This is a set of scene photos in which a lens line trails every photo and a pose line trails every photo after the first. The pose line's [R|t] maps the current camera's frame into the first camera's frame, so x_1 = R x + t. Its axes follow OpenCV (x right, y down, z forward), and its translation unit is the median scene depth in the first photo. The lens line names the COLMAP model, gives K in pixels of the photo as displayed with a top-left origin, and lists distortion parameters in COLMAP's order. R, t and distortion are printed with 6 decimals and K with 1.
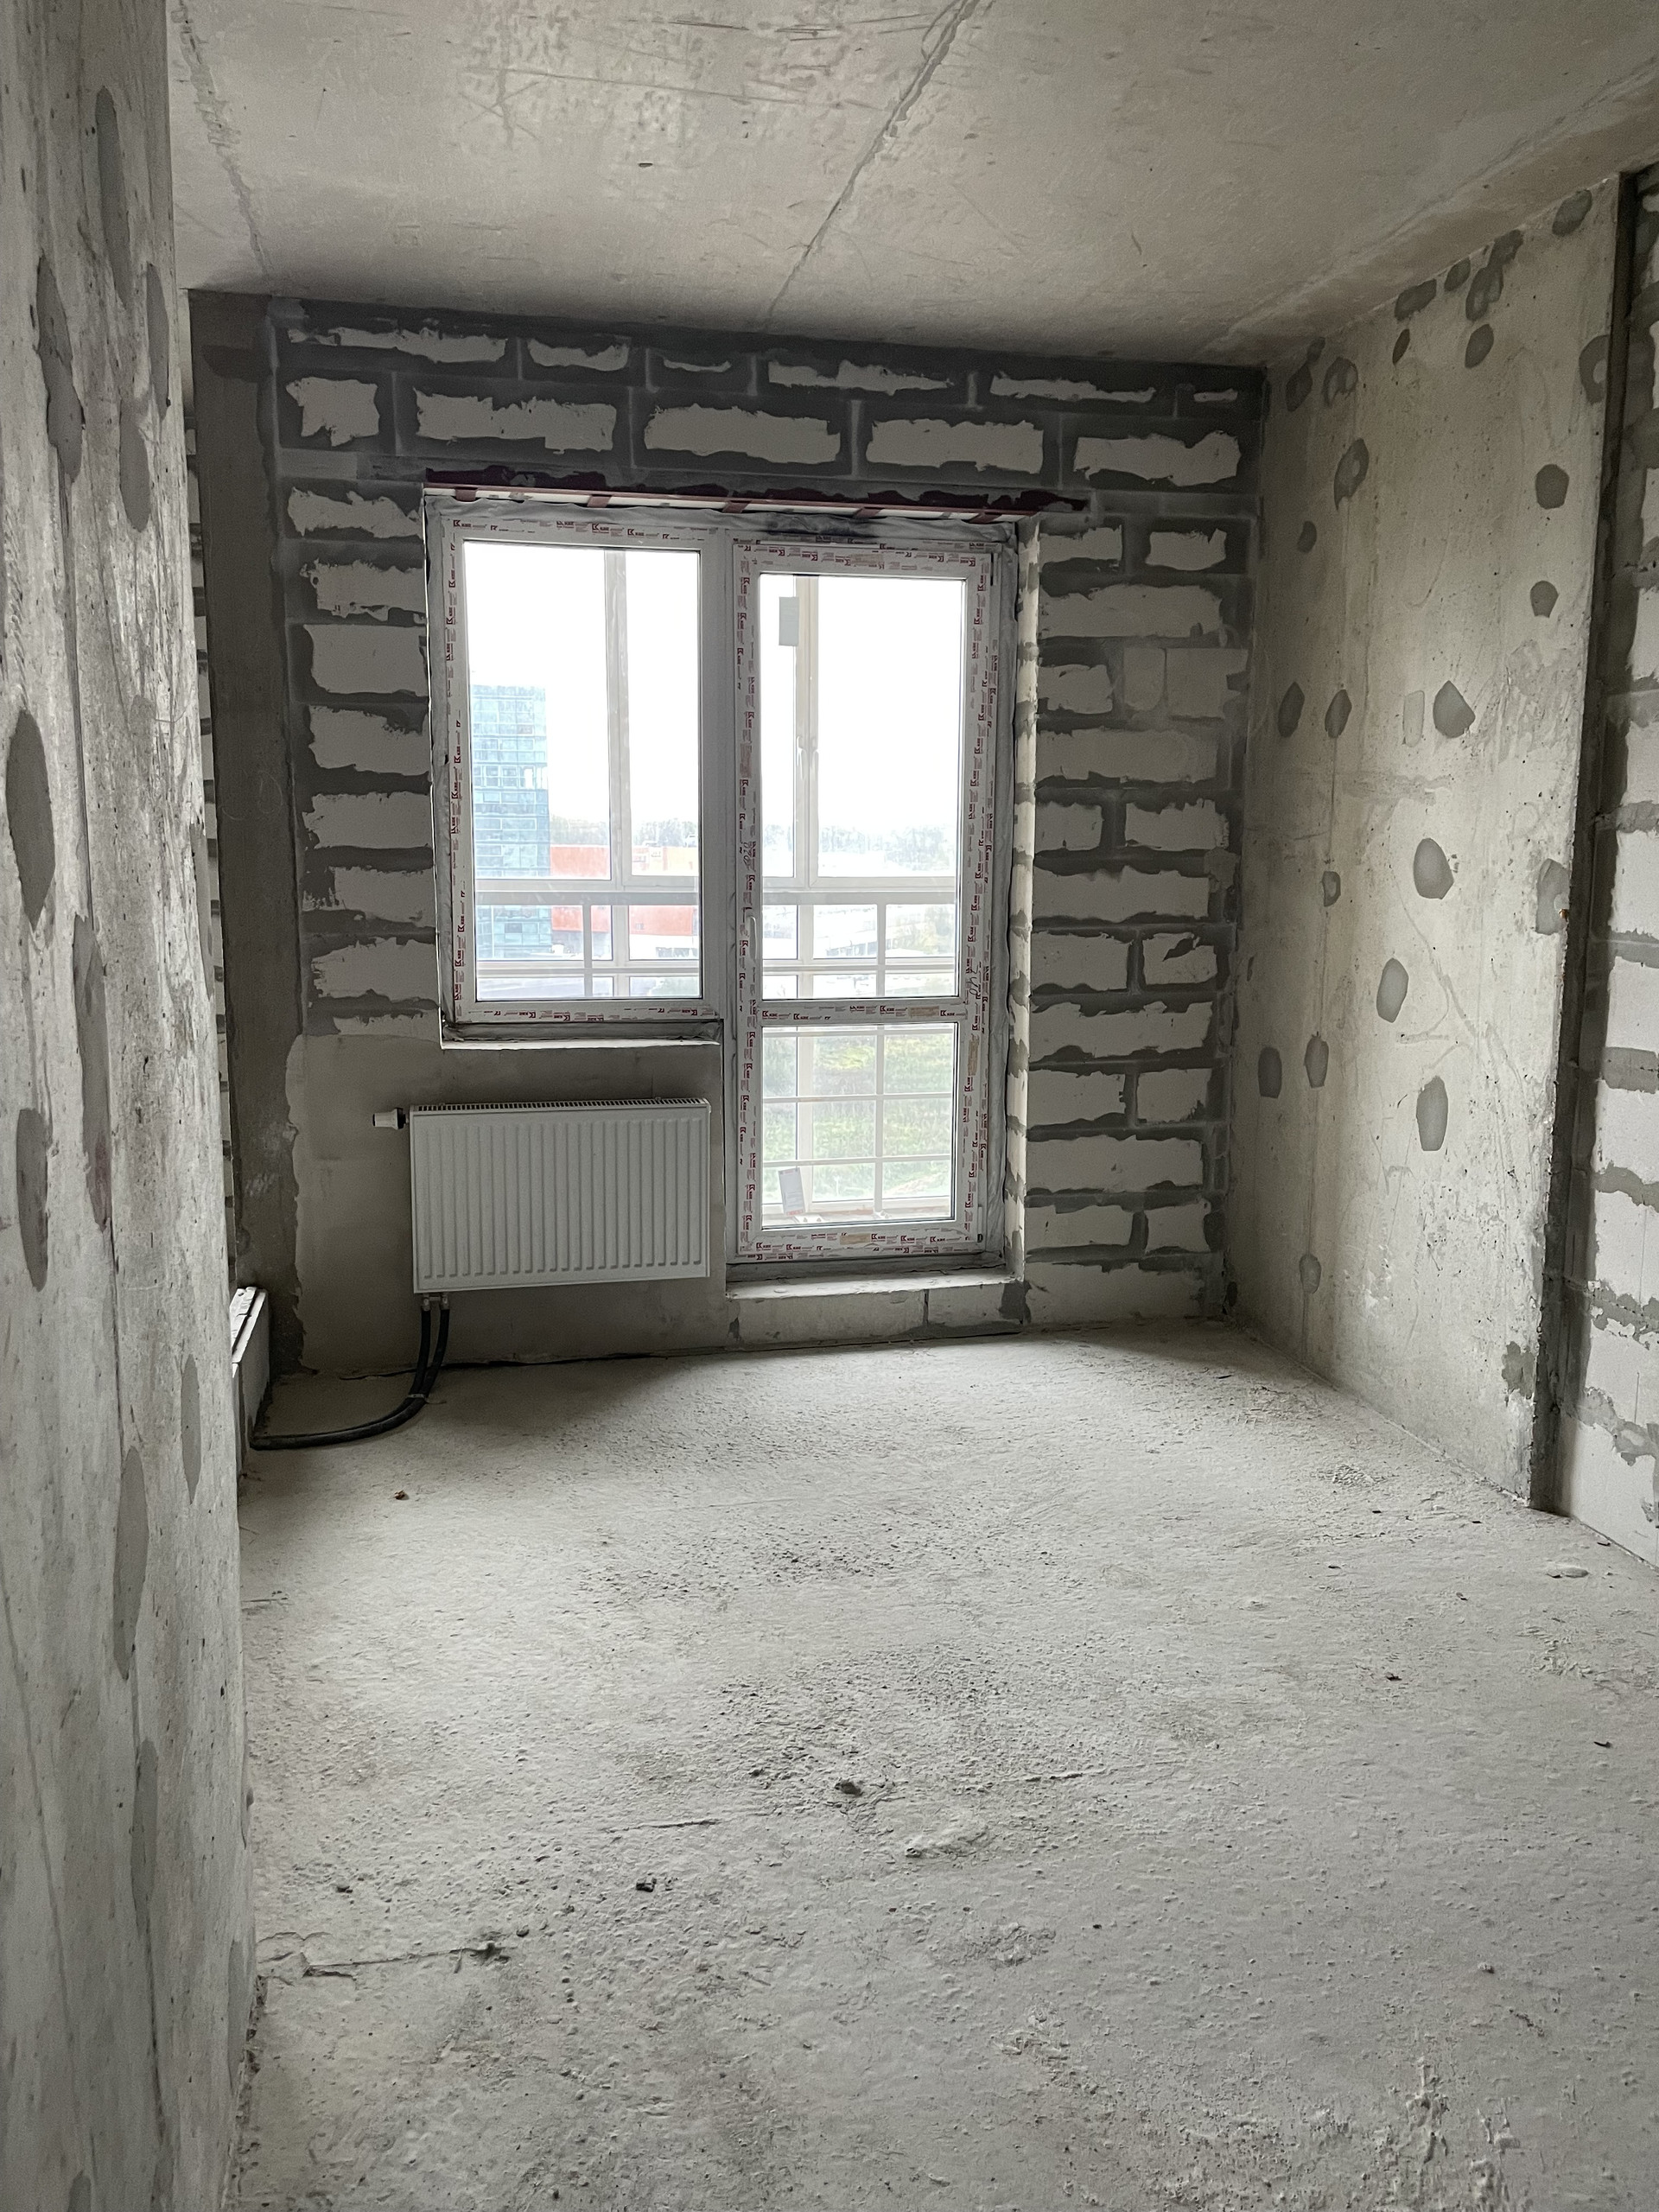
lens RADIAL K [[1682.9, 0, 829.5], [0, 1682.9, 1106.0], [0, 0, 1]] dist [0.092727, -0.129505]
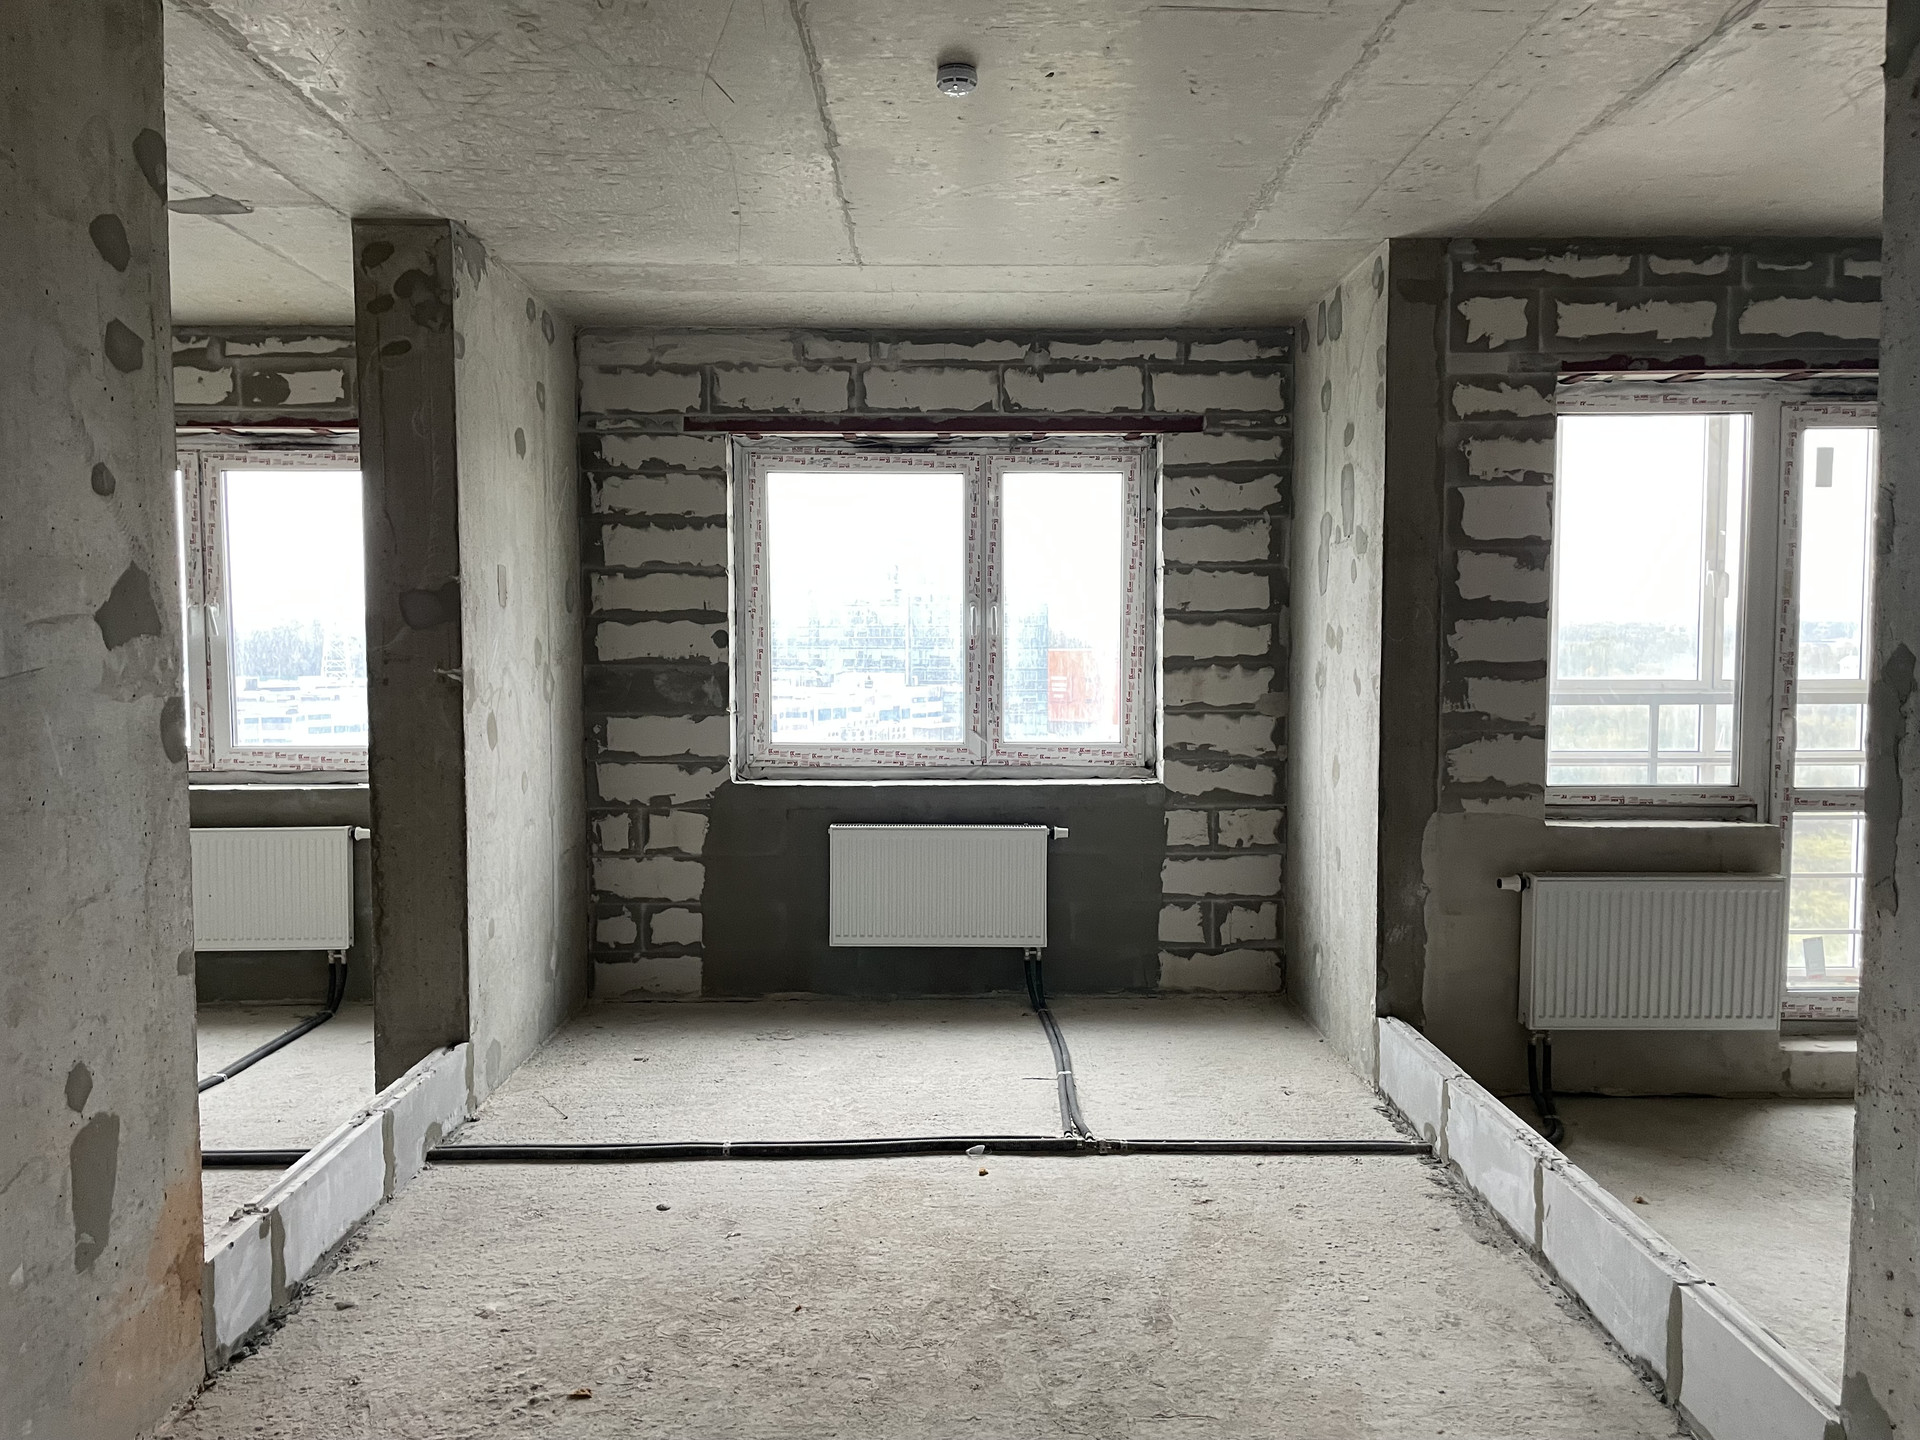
lens RADIAL K [[1460.8, 0, 965.0], [0, 1460.8, 749.8], [0, 0, 1]] dist [0.092727, -0.129505]
pose [[0.975690, 0.007234, -0.219038, -0.410301], [-0.026196, 0.996139, -0.083787, 0.011612], [0.217586, 0.087488, 0.972112, -0.120771]]
